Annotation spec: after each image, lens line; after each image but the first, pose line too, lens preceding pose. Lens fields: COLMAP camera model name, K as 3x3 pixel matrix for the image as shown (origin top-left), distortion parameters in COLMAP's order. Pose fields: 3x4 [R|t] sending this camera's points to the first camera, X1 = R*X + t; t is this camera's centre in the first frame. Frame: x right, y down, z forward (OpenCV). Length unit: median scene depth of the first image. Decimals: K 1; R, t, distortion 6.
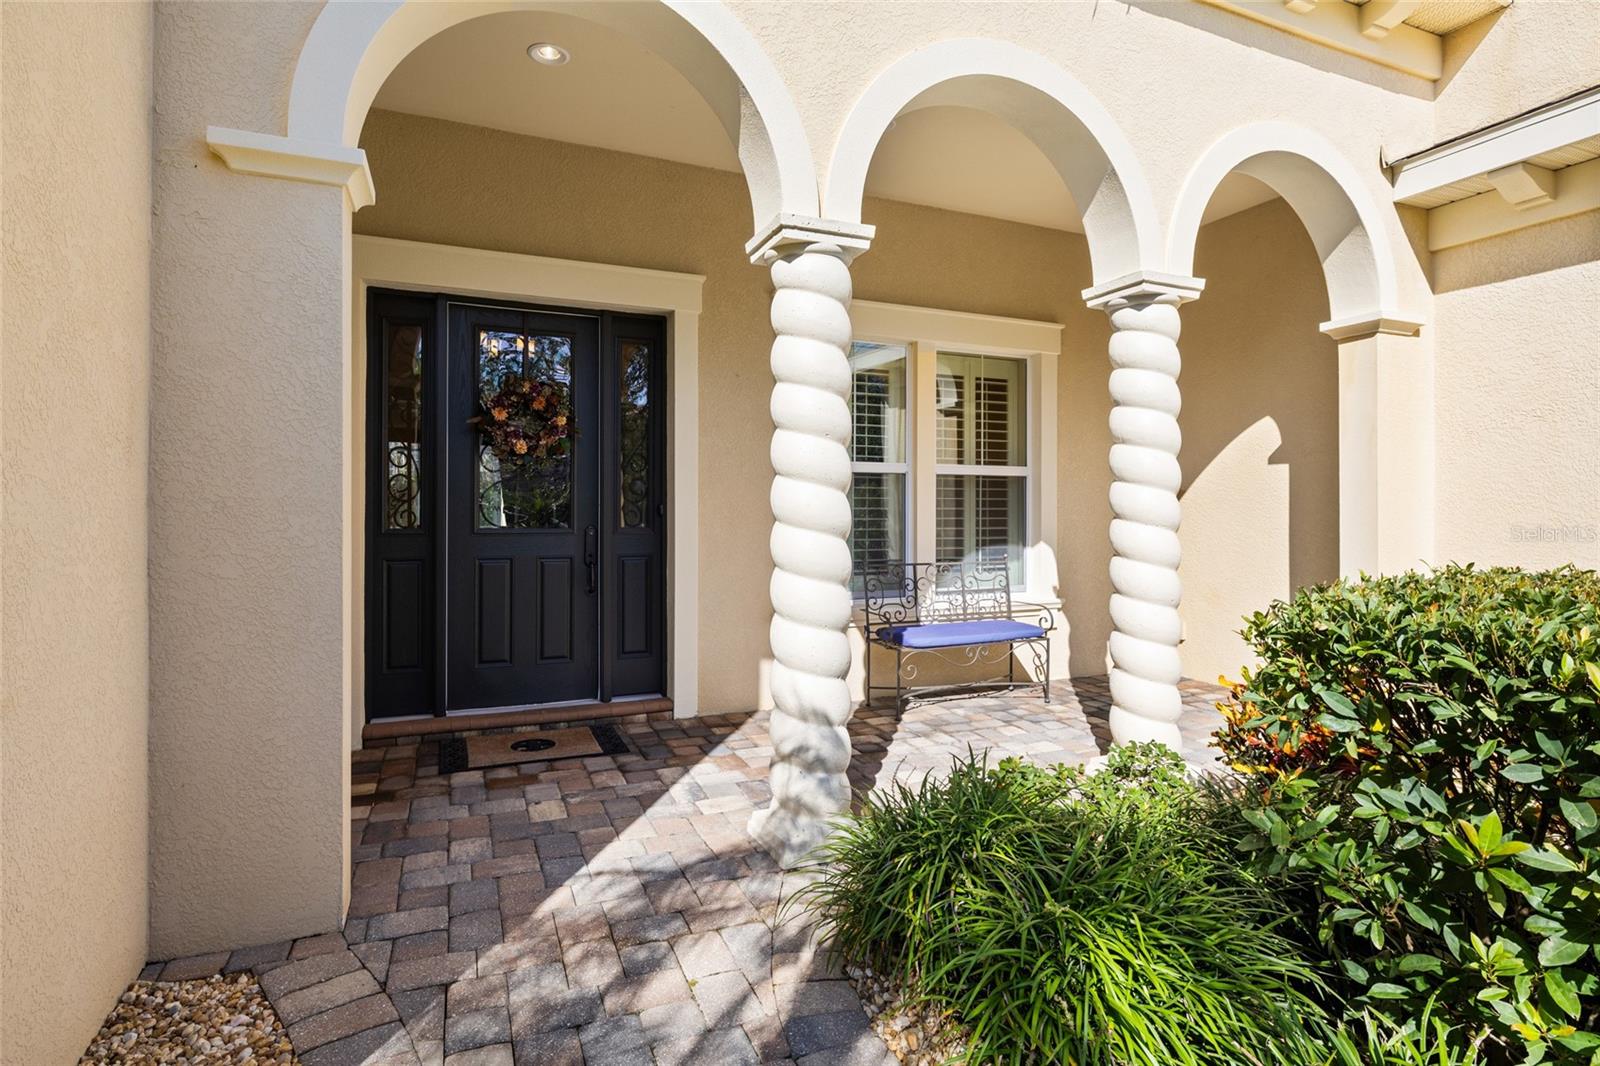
lens RADIAL K [[820.8, 0, 802.3], [0, 820.8, 511.4], [0, 0, 1]] dist [0.000618, 0.000035]
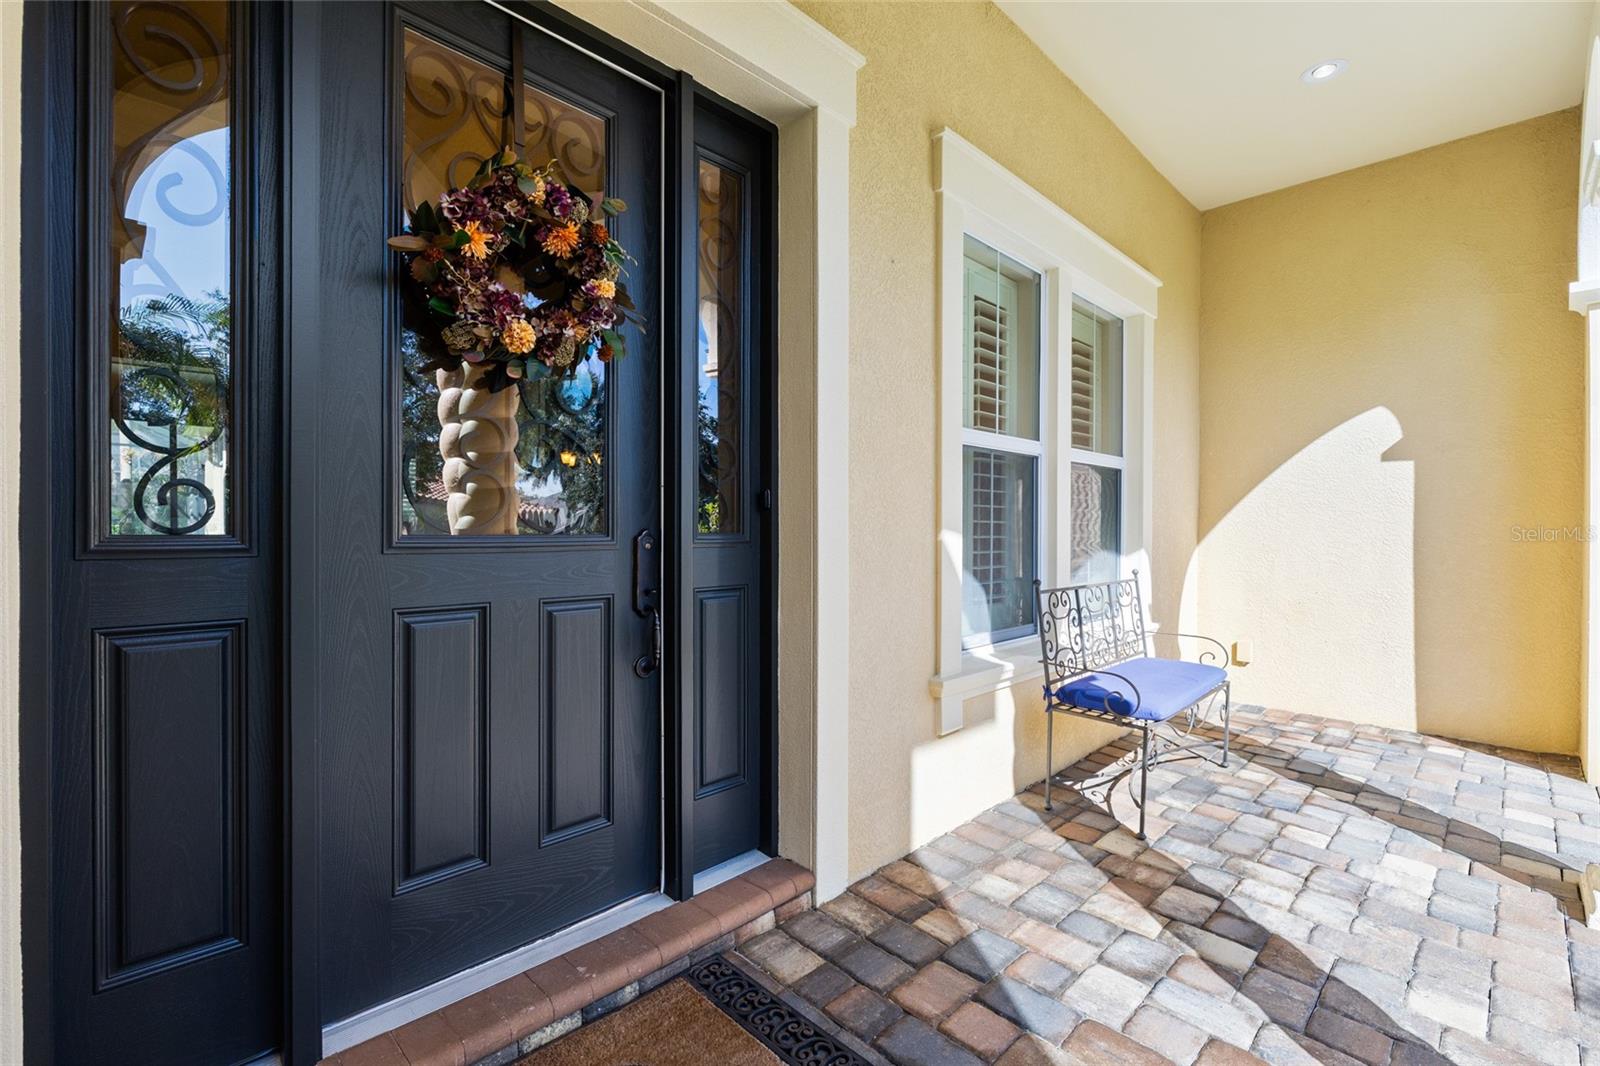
lens RADIAL K [[715.5, 0, 800.0], [0, 715.5, 533.0], [0, 0, 1]] dist [-0.000388, -0.000096]
pose [[0.932321, -0.000277, 0.361632, -0.330761], [-0.004705, 0.999906, 0.012894, 0.013986], [-0.361602, -0.013723, 0.932232, 0.595940]]
